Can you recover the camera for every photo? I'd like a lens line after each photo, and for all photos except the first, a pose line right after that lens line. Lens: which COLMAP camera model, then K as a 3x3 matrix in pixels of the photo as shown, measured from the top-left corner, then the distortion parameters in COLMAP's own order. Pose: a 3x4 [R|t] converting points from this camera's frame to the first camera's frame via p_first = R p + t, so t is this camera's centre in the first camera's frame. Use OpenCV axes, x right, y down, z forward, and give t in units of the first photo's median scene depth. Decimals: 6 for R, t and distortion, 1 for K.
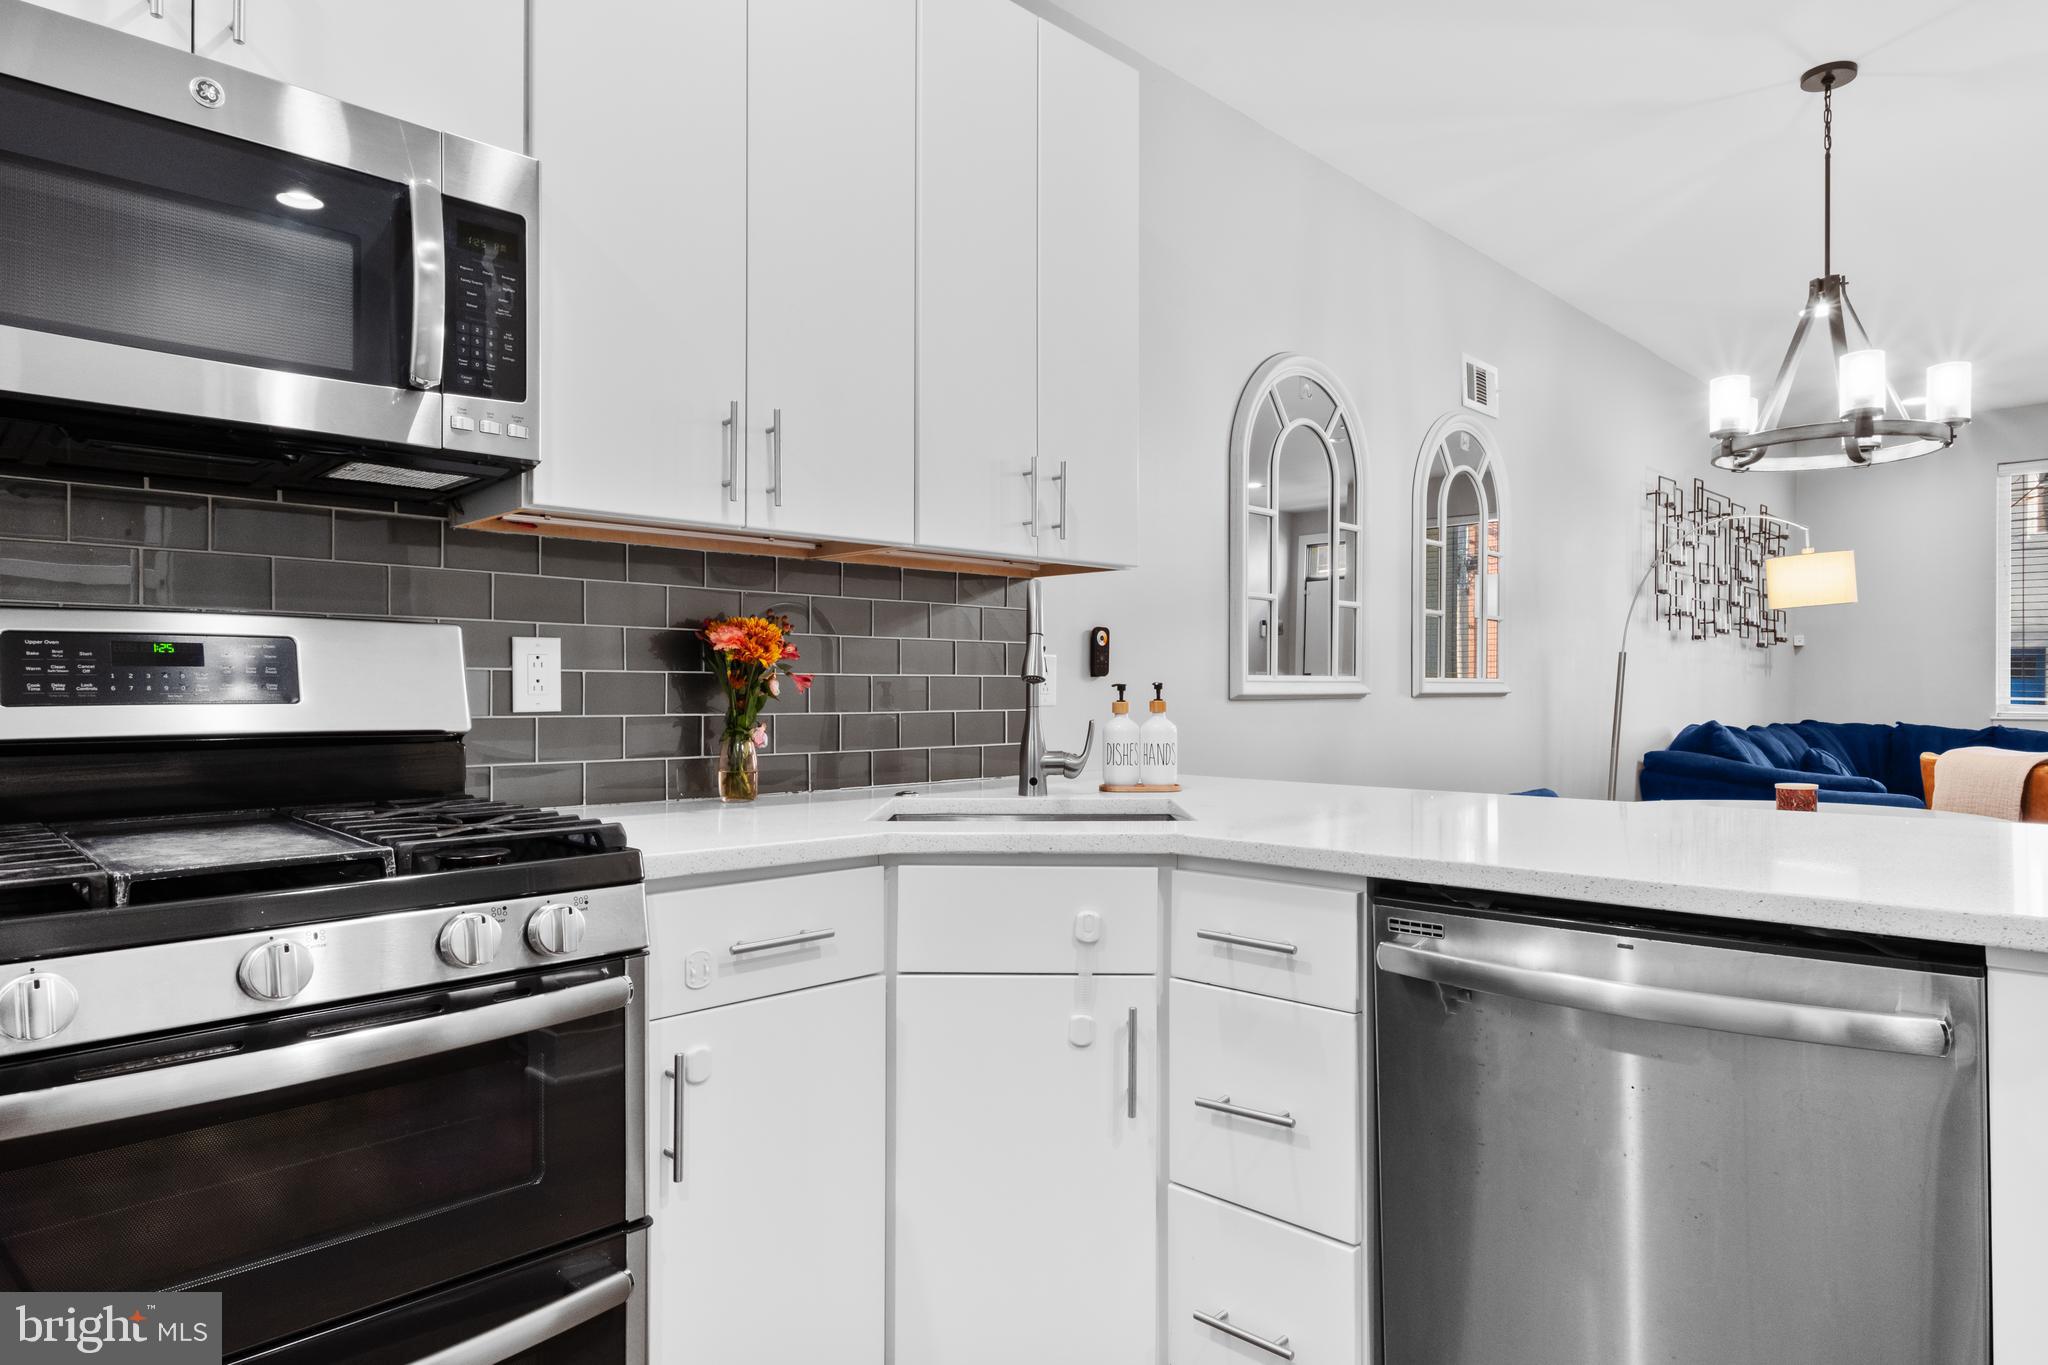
lens RADIAL K [[1181.3, 0, 1036.0], [0, 1181.3, 695.9], [0, 0, 1]] dist [-0.013693, 0.009900]
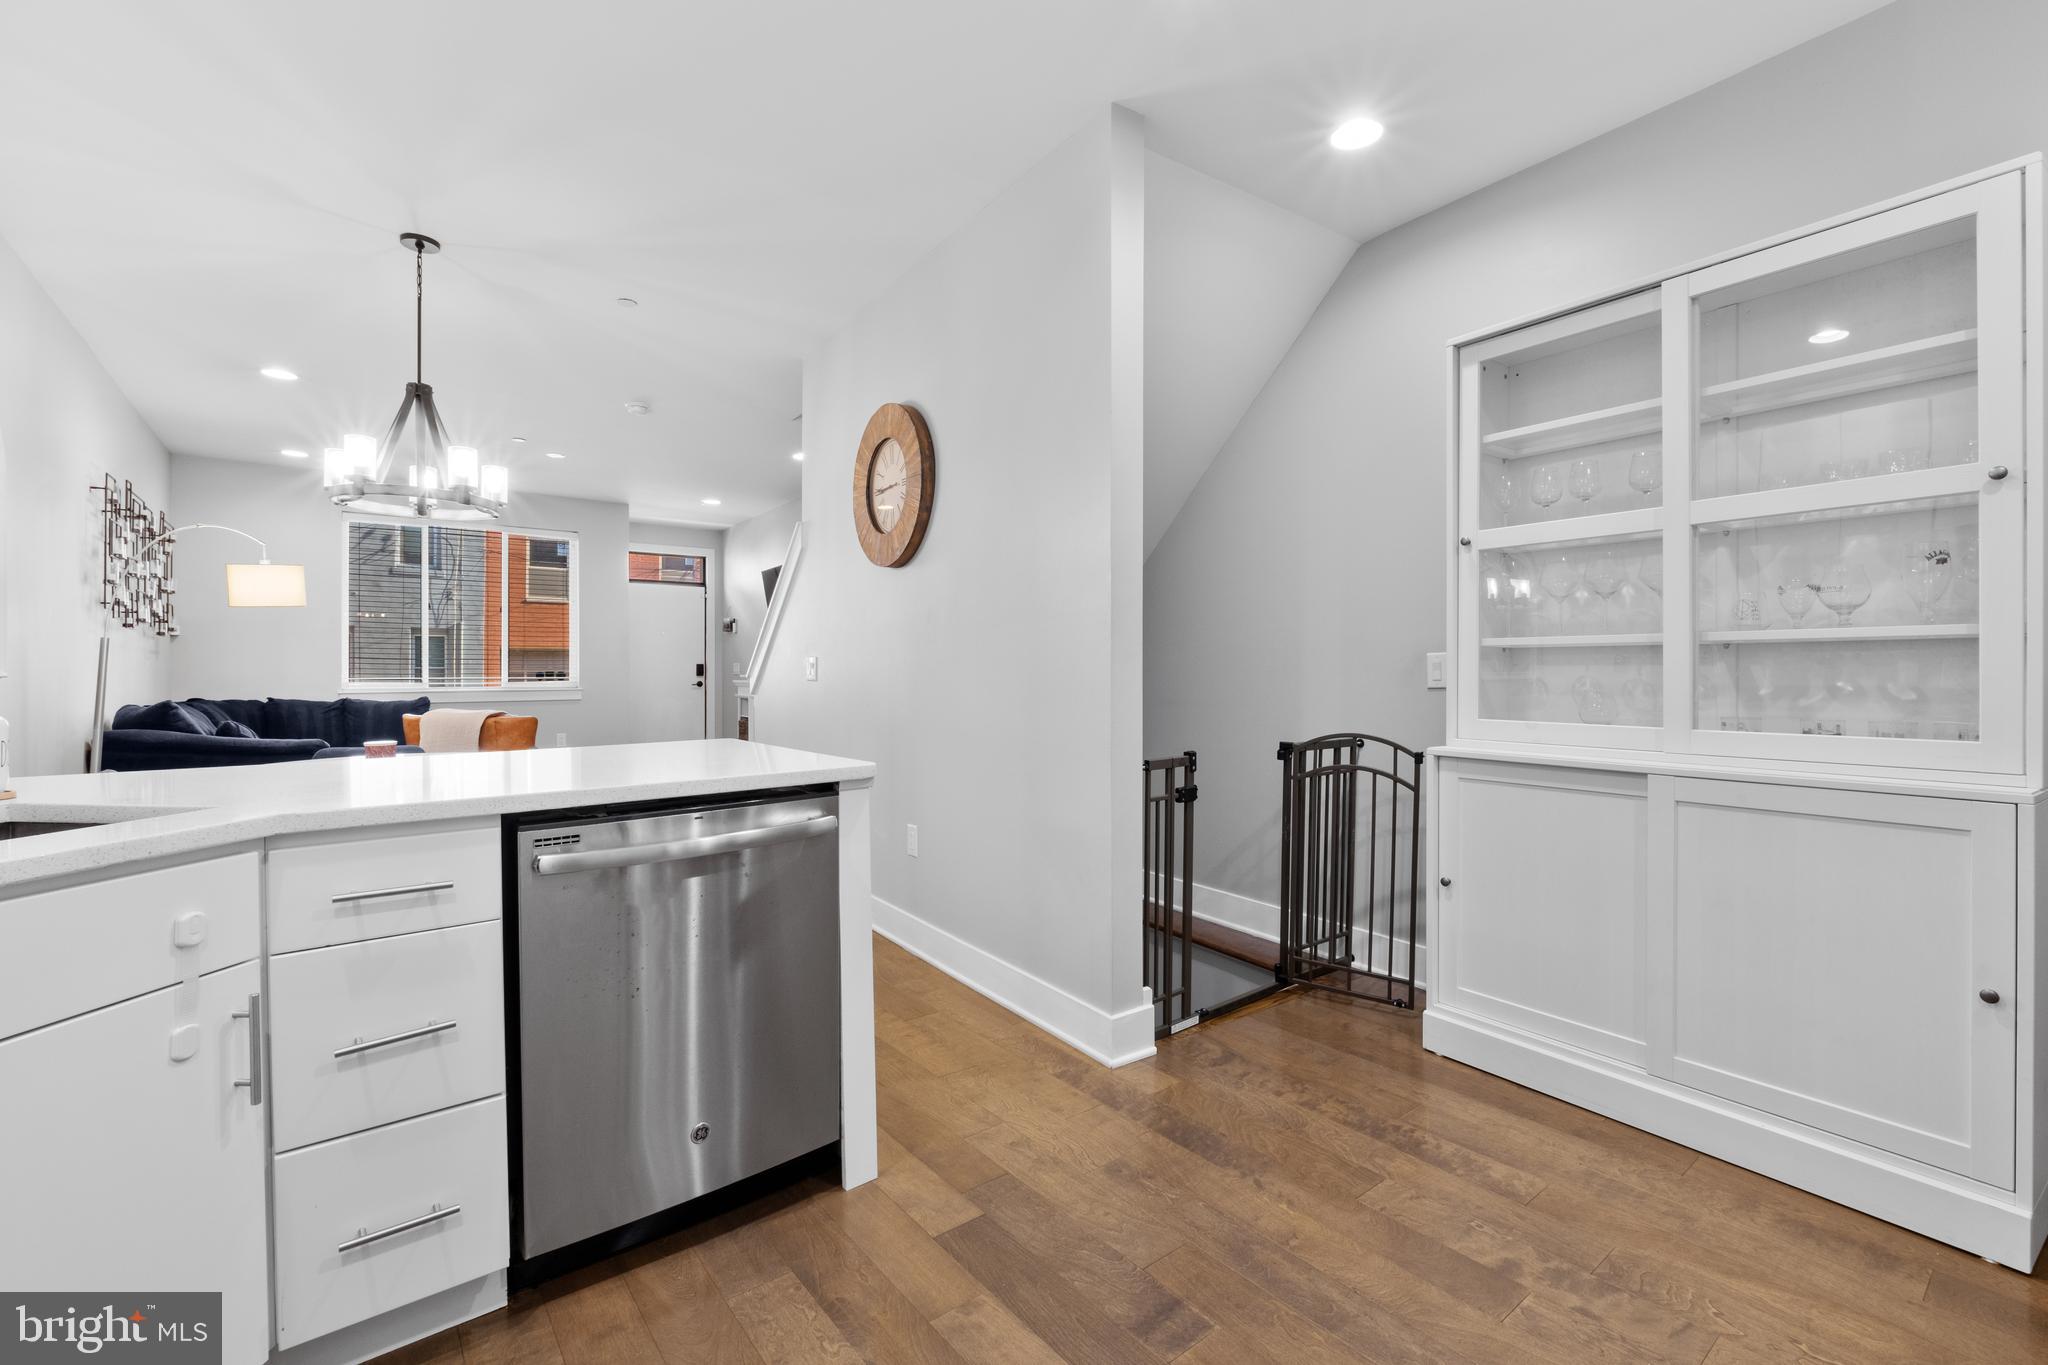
lens RADIAL K [[885.5, 0, 1039.9], [0, 885.5, 676.7], [0, 0, 1]] dist [-0.006991, -0.000232]
pose [[0.104376, -0.006942, 0.994514, -0.510290], [0.006637, 0.999958, 0.006283, -0.003530], [-0.994516, 0.005945, 0.104417, 0.228525]]
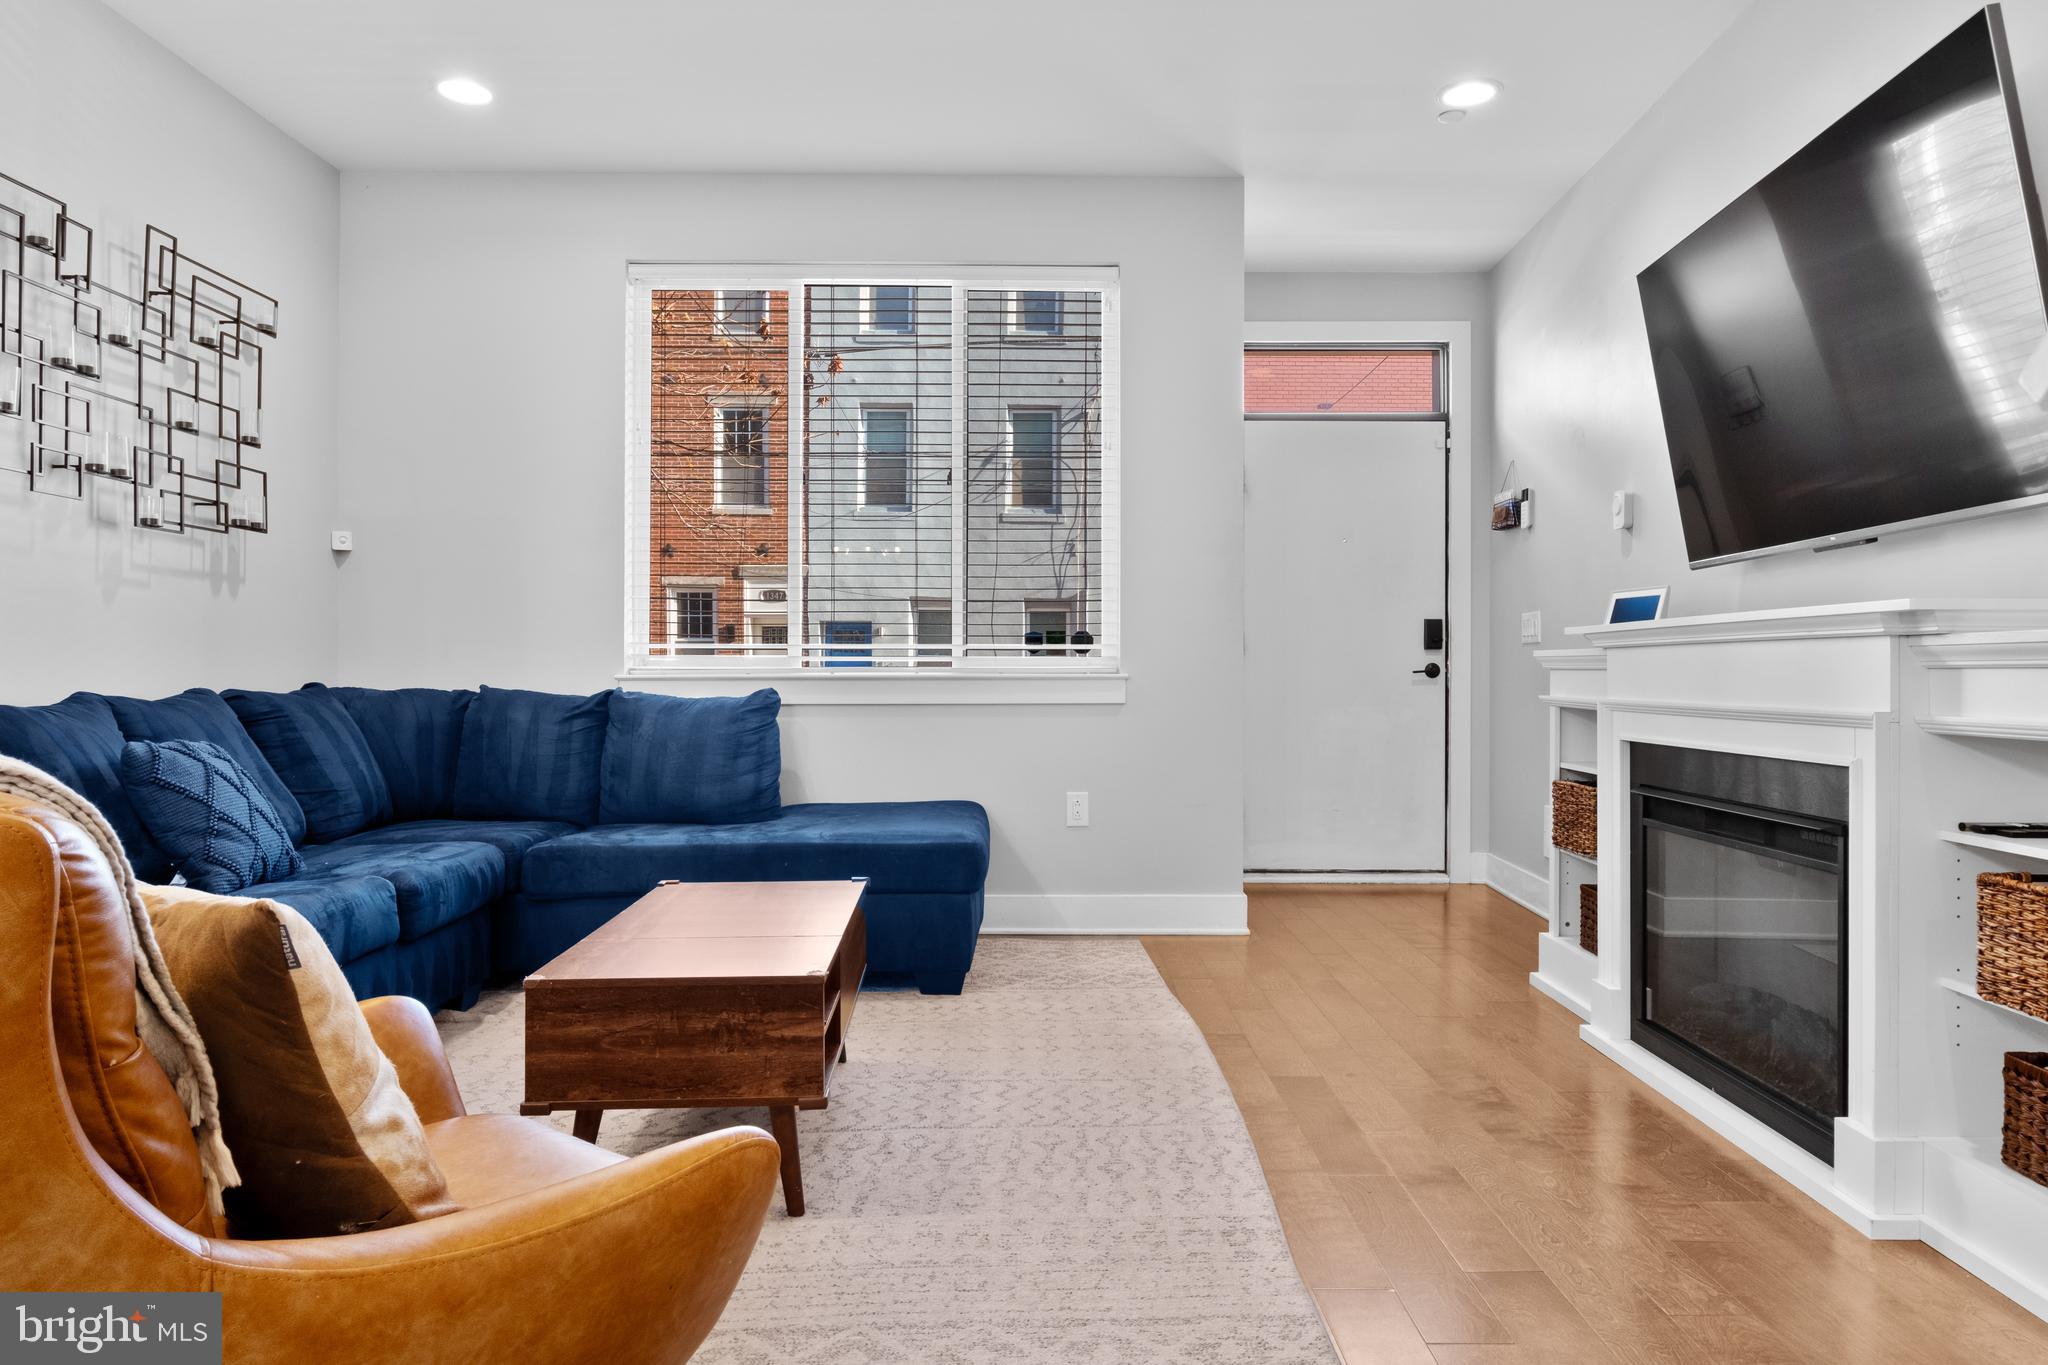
lens RADIAL K [[1281.0, 0, 1047.6], [0, 1281.0, 667.9], [0, 0, 1]] dist [-0.002428, 0.006858]
pose [[0.693571, 0.001975, 0.720385, 1.796276], [0.004344, 0.999967, -0.006924, 0.072666], [-0.720375, 0.007931, 0.693540, 1.394876]]
